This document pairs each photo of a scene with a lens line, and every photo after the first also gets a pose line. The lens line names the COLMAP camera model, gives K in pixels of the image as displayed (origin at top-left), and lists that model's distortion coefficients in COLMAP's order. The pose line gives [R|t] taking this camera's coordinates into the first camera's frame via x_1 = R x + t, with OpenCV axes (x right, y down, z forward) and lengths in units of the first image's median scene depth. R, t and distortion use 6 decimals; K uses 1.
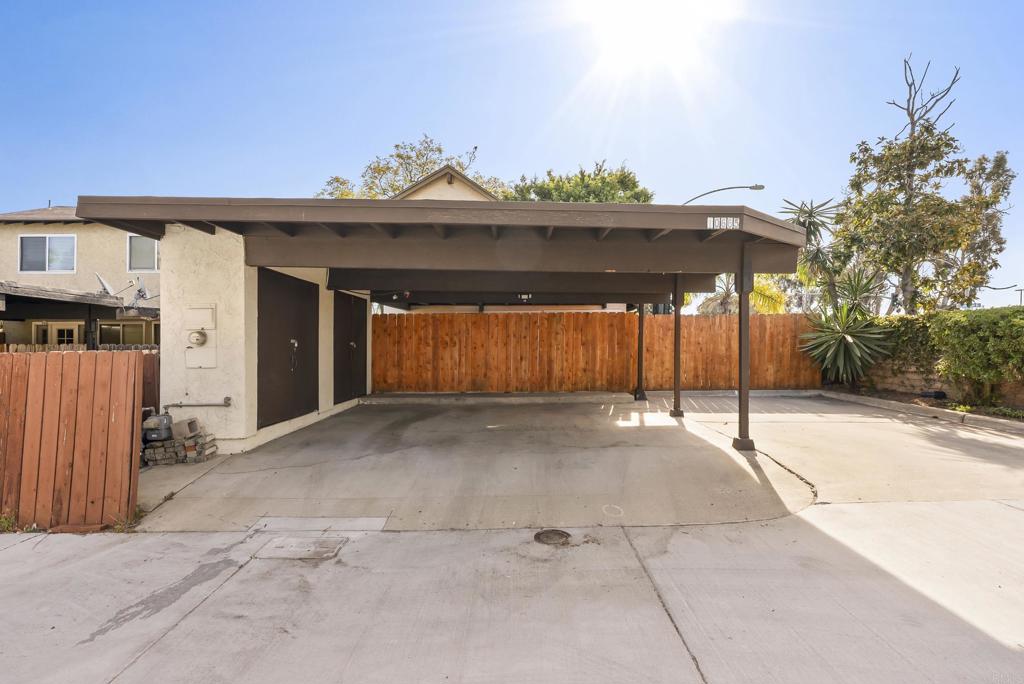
lens RADIAL K [[461.8, 0, 507.8], [0, 461.8, 341.0], [0, 0, 1]] dist [-0.002551, -0.000566]
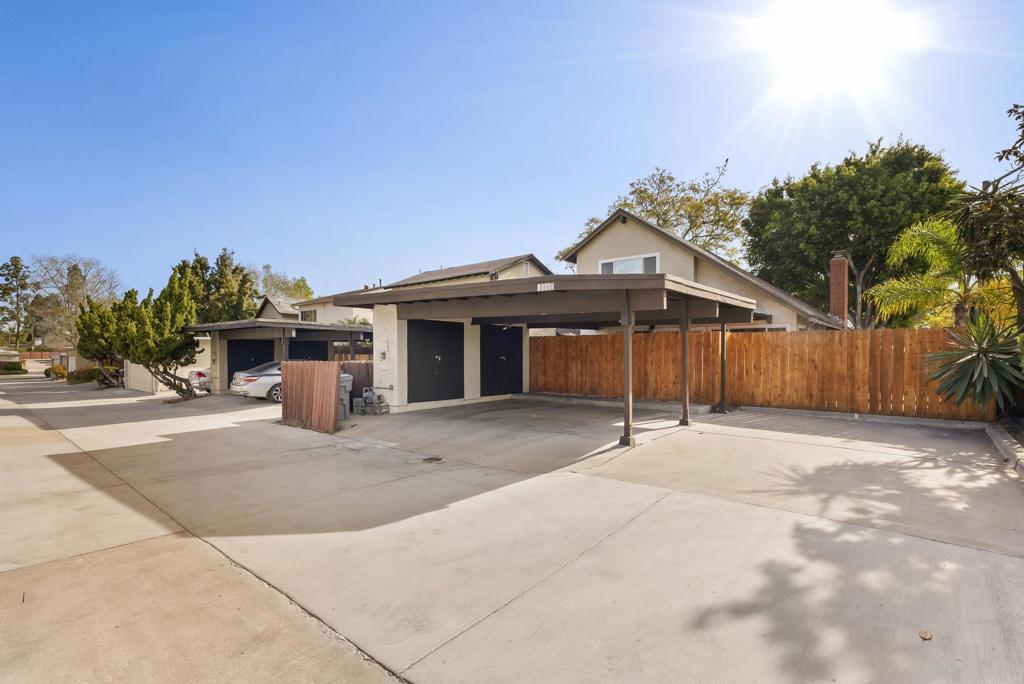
lens RADIAL K [[461.8, 0, 539.9], [0, 461.8, 349.8], [0, 0, 1]] dist [-0.002551, -0.000566]
pose [[0.784948, 0.002803, -0.619555, 0.615137], [-0.002365, 0.999996, 0.001527, -0.020080], [0.619557, 0.000266, 0.784952, -0.101542]]
